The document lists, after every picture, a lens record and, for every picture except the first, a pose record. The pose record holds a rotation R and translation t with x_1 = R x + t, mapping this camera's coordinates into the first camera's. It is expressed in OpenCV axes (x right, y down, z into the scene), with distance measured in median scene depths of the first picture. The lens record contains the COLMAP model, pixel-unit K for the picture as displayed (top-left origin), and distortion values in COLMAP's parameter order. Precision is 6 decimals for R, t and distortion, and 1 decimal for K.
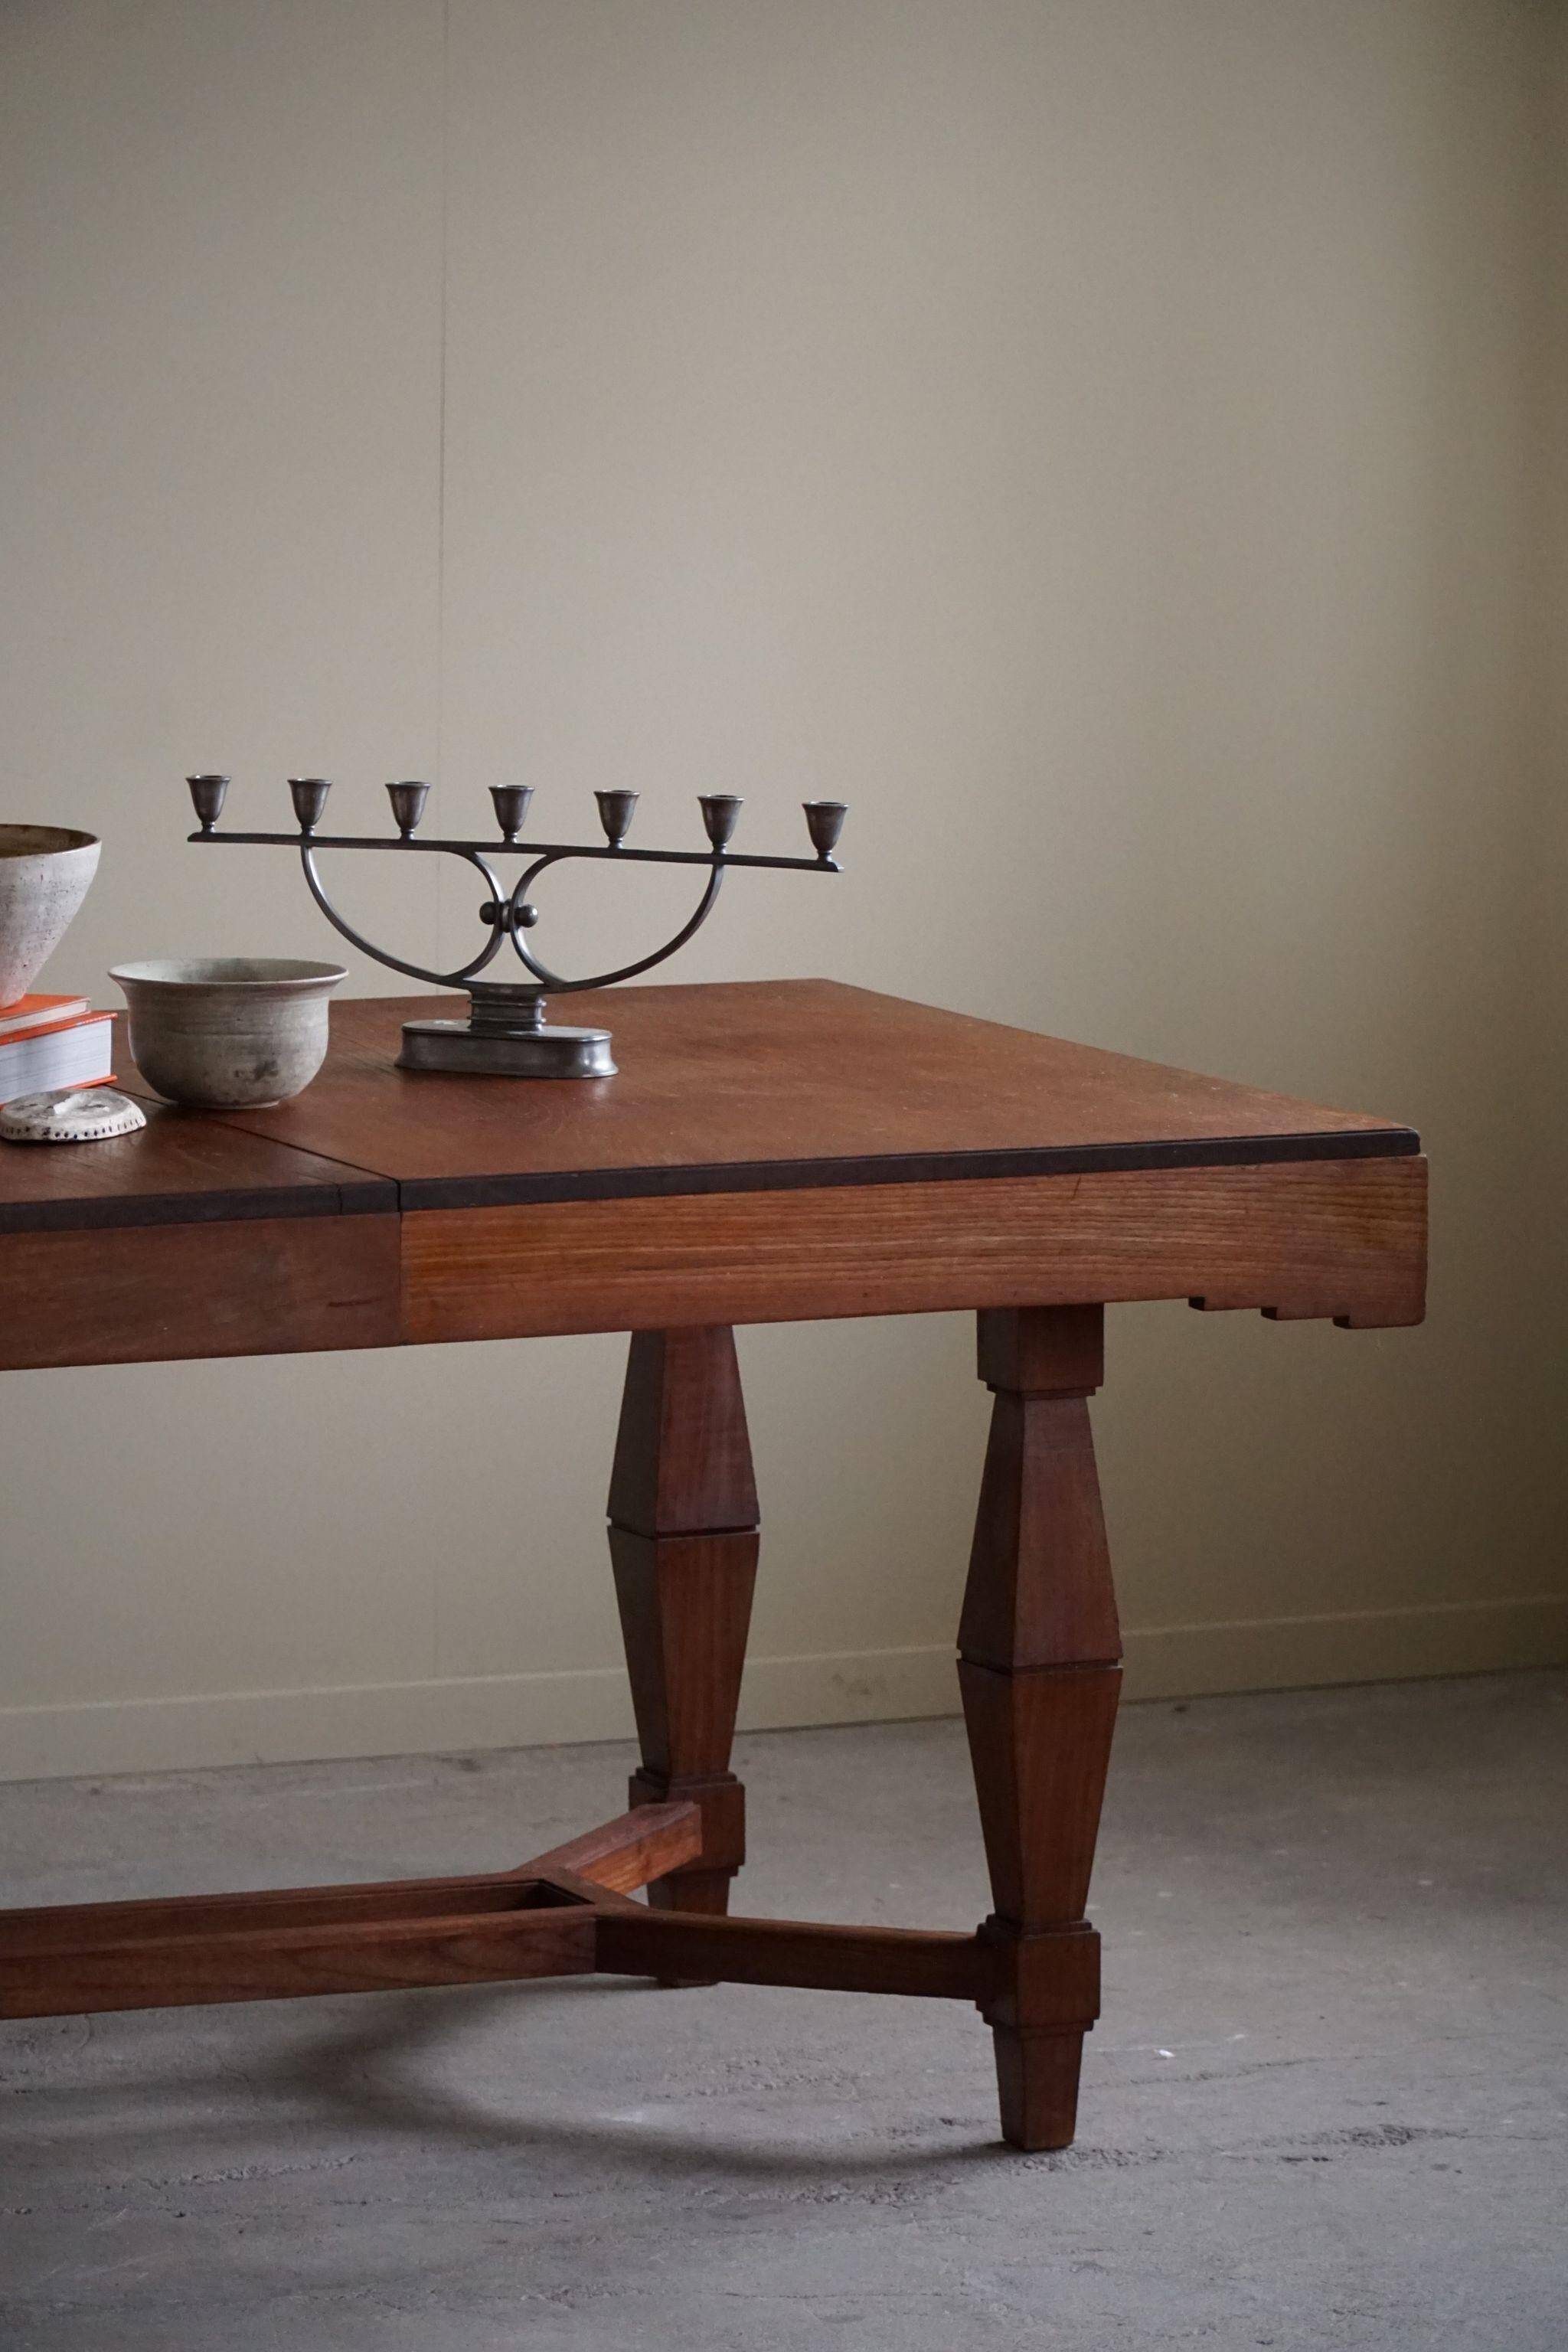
lens RADIAL K [[10958.0, 0, 784.0], [0, 10958.0, 1176.0], [0, 0, 1]] dist [-1.314954, 15.402026]
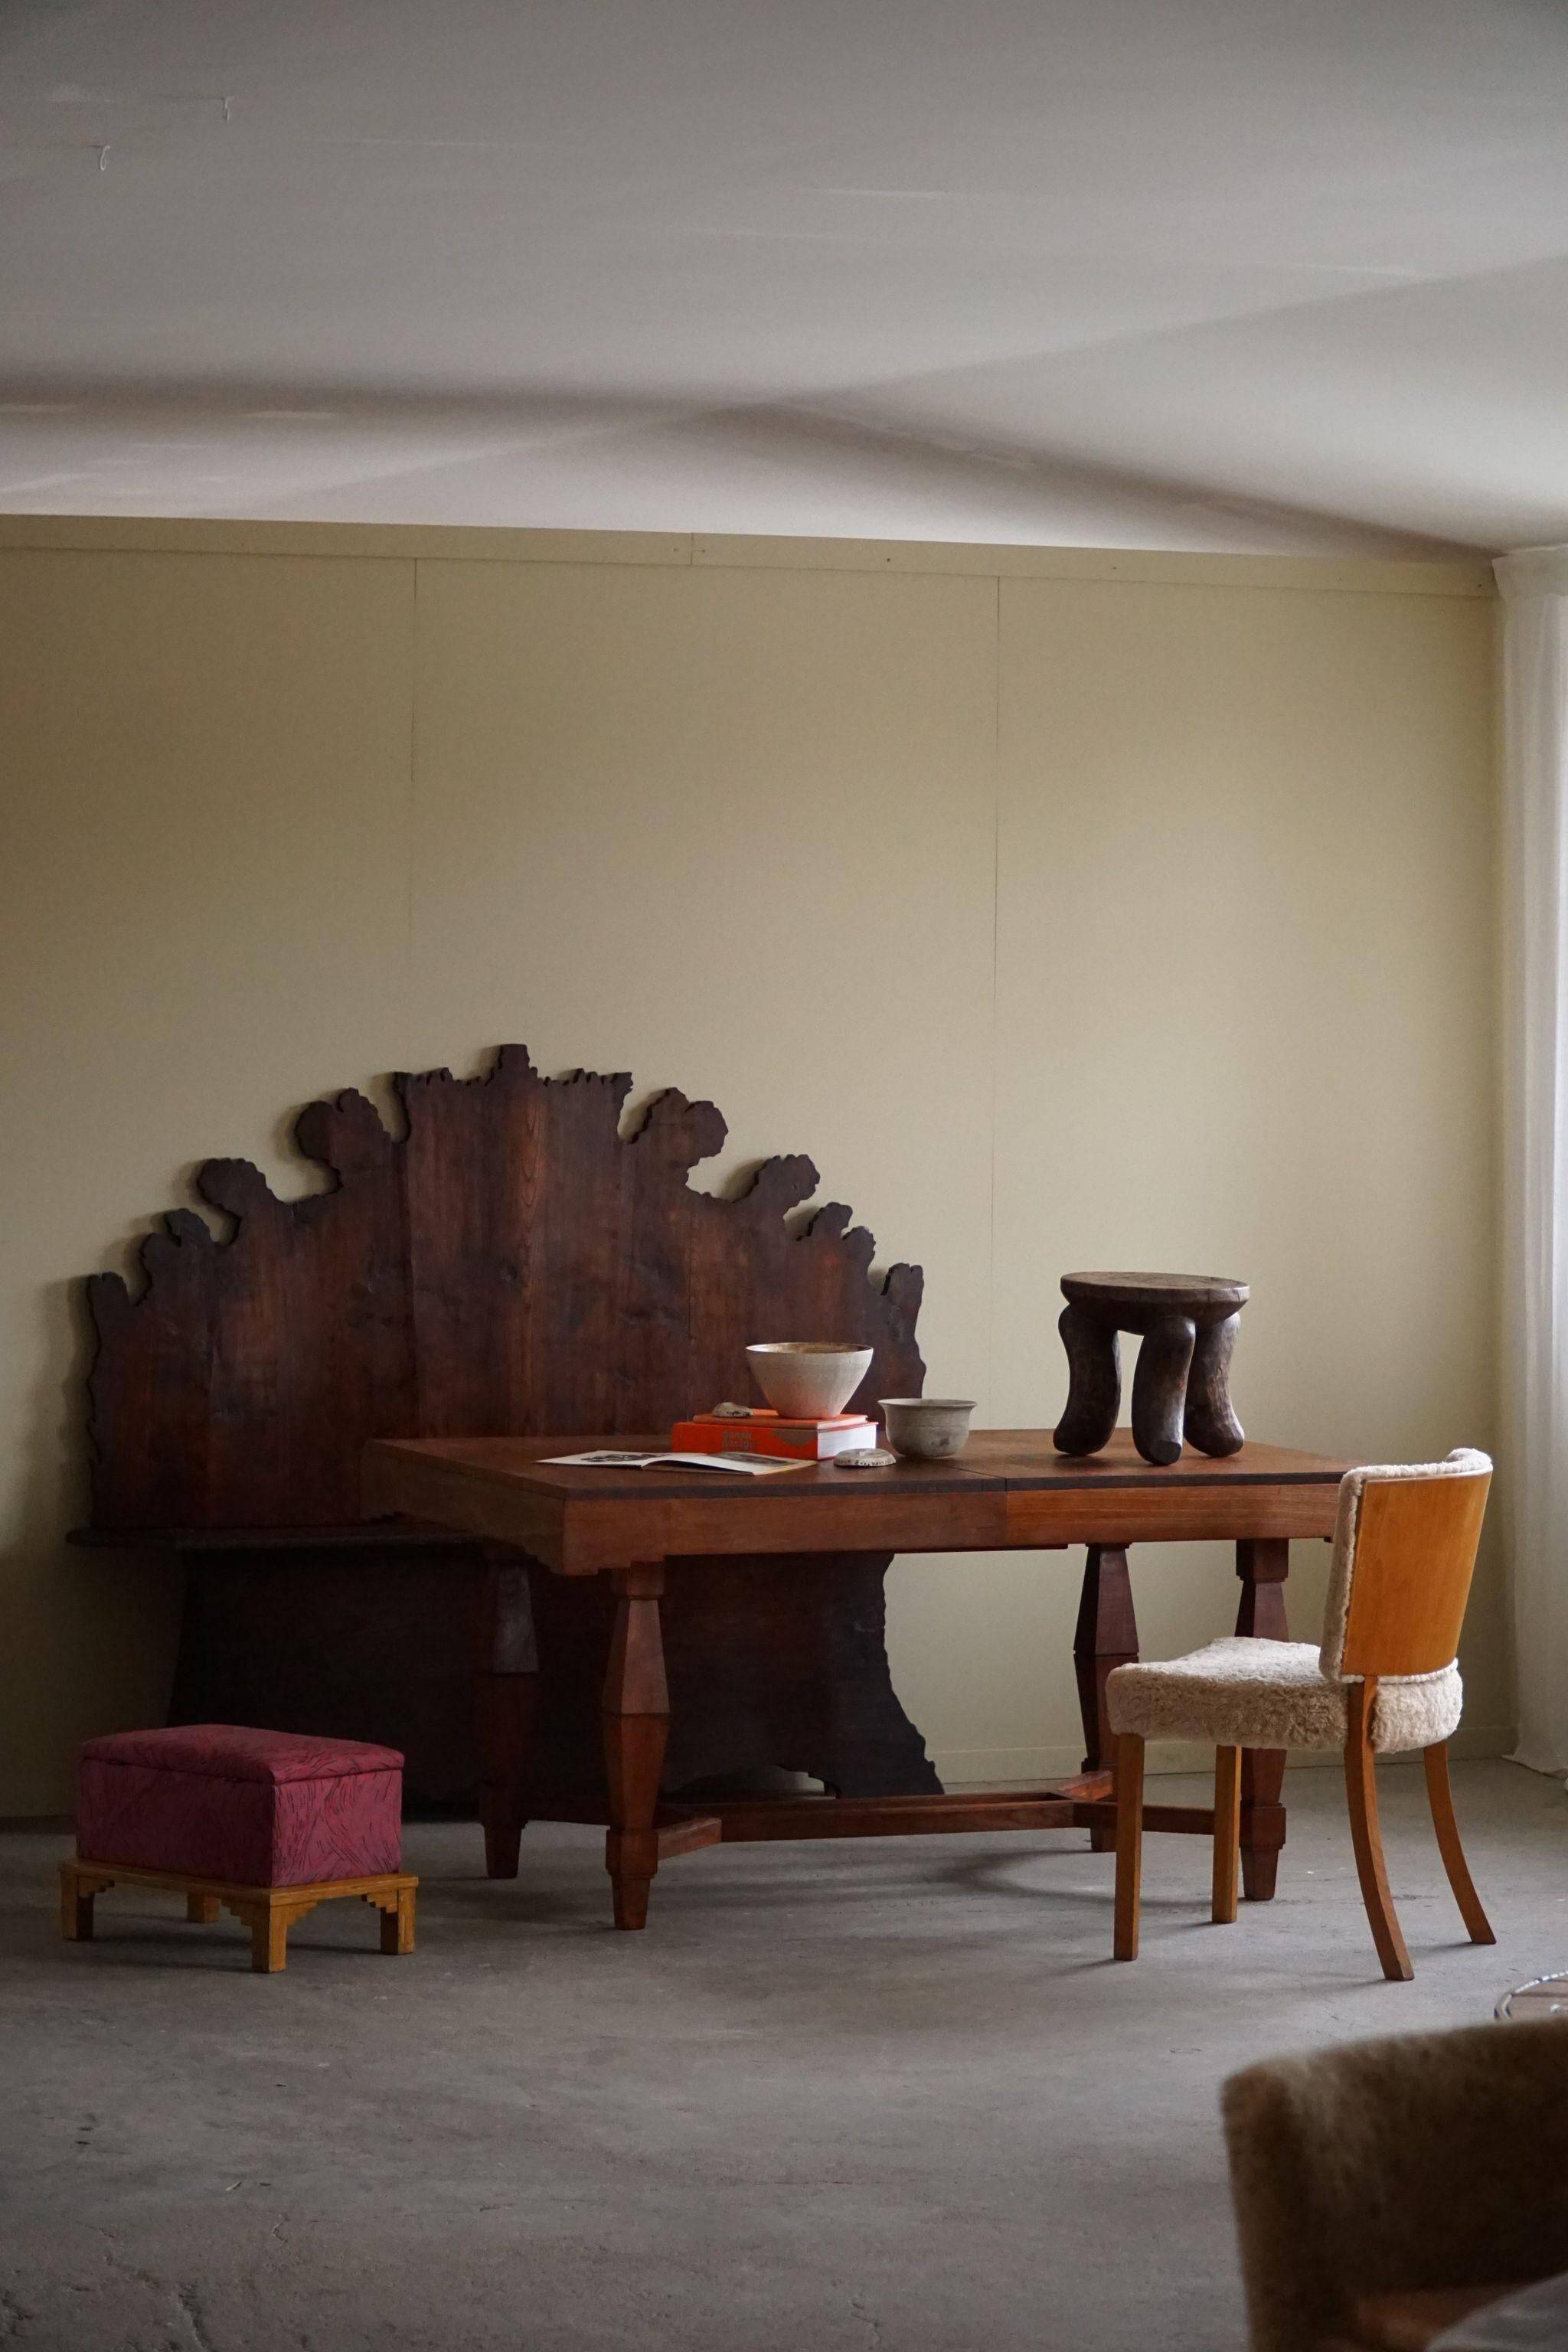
lens RADIAL K [[7262.6, 0, 784.0], [0, 7262.6, 1176.0], [0, 0, 1]] dist [-0.578033, -0.966775]
pose [[0.999574, 0.008494, -0.027936, -0.037584], [-0.011148, 0.995291, -0.096286, 0.084101], [0.026986, 0.096556, 0.994962, -0.584593]]
